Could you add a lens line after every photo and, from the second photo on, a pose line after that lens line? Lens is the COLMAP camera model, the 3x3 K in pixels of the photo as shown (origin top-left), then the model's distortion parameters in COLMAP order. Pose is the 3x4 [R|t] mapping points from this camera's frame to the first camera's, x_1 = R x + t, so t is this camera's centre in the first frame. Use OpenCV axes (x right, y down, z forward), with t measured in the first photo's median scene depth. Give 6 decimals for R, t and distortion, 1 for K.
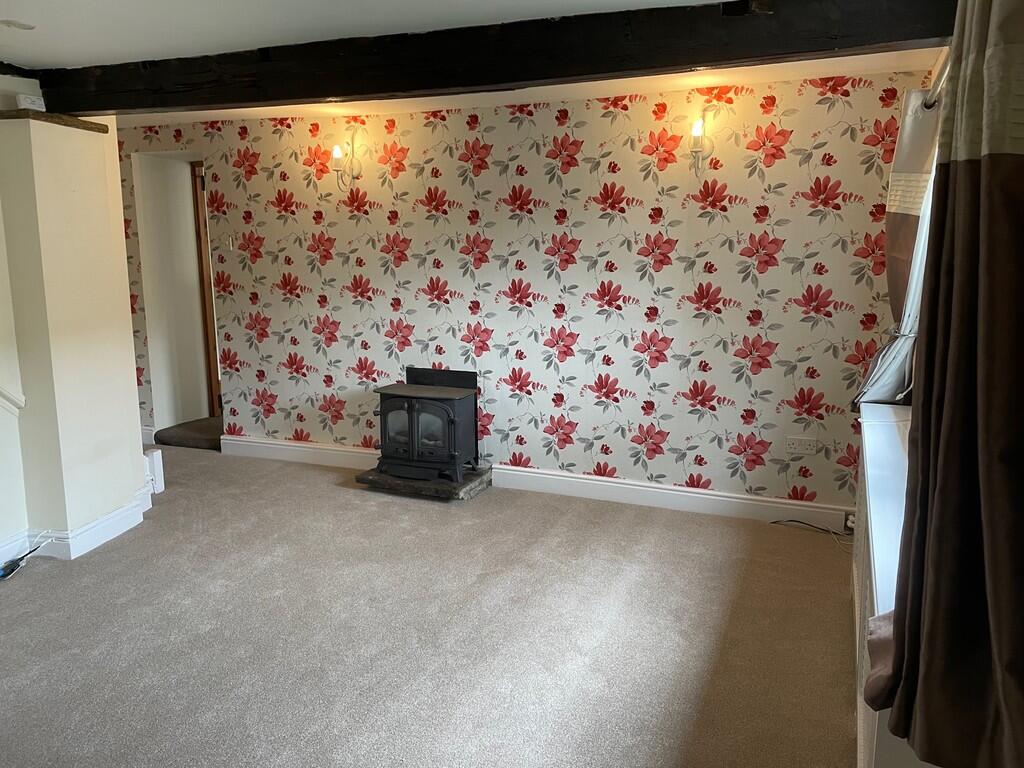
lens RADIAL K [[768.8, 0, 522.8], [0, 768.8, 379.6], [0, 0, 1]] dist [0.102653, -0.150763]
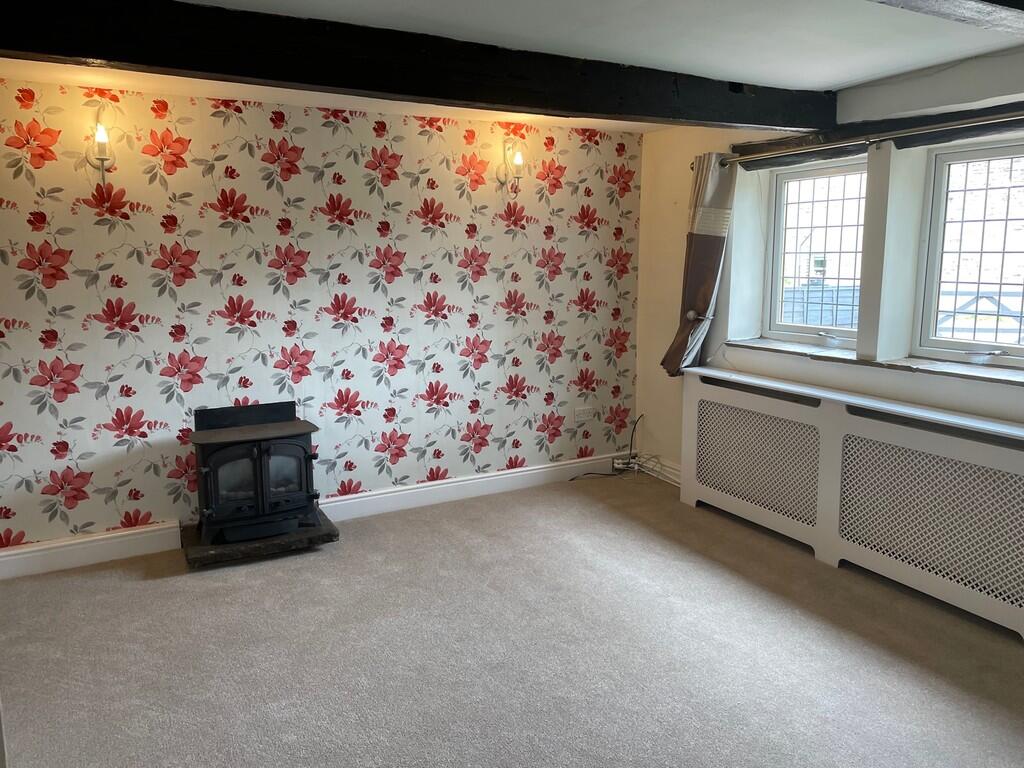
lens RADIAL K [[768.8, 0, 522.8], [0, 768.8, 379.6], [0, 0, 1]] dist [0.102653, -0.150763]
pose [[0.627906, -0.128340, 0.767635, -0.618355], [0.138523, 0.988991, 0.052039, -0.047389], [-0.765862, 0.073660, 0.638772, 0.245369]]
